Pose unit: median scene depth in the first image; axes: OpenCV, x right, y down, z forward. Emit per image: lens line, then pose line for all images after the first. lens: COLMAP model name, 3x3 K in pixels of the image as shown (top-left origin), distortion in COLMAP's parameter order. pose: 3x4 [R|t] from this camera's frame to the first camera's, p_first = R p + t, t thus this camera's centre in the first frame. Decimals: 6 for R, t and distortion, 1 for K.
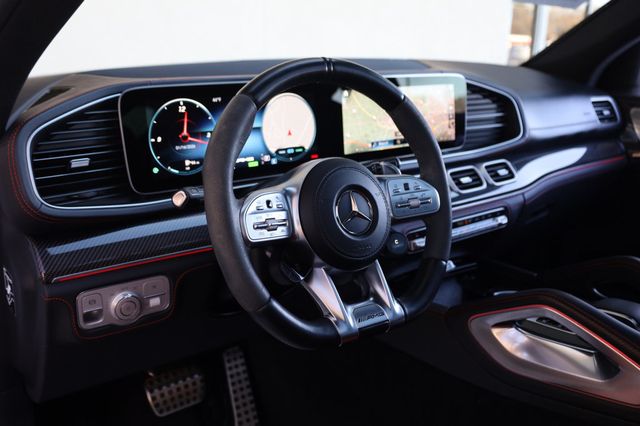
lens RADIAL K [[621.9, 0, 318.9], [0, 621.9, 209.7], [0, 0, 1]] dist [-0.004695, 0.000000]
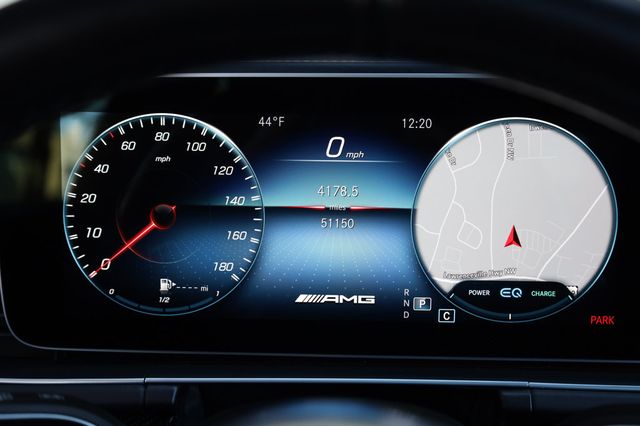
lens RADIAL K [[805.3, 0, 320.9], [0, 805.3, 210.9], [0, 0, 1]] dist [-0.069785, 0.000000]
pose [[0.765506, 0.133228, -0.629484, 0.142214], [-0.170123, 0.985421, 0.001677, -0.125301], [0.620531, 0.105807, 0.777011, 0.633576]]
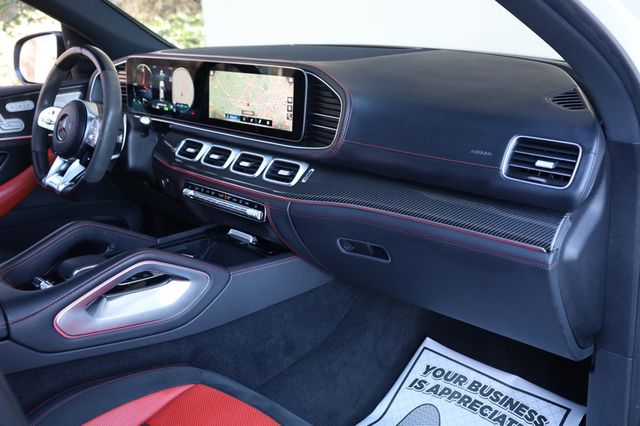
lens RADIAL K [[621.9, 0, 323.0], [0, 621.9, 215.0], [0, 0, 1]] dist [-0.004695, 0.000000]
pose [[0.119020, 0.291887, -0.949019, 1.585986], [-0.247125, 0.934443, 0.256411, -0.334811], [0.961646, 0.204008, 0.183349, 1.153917]]
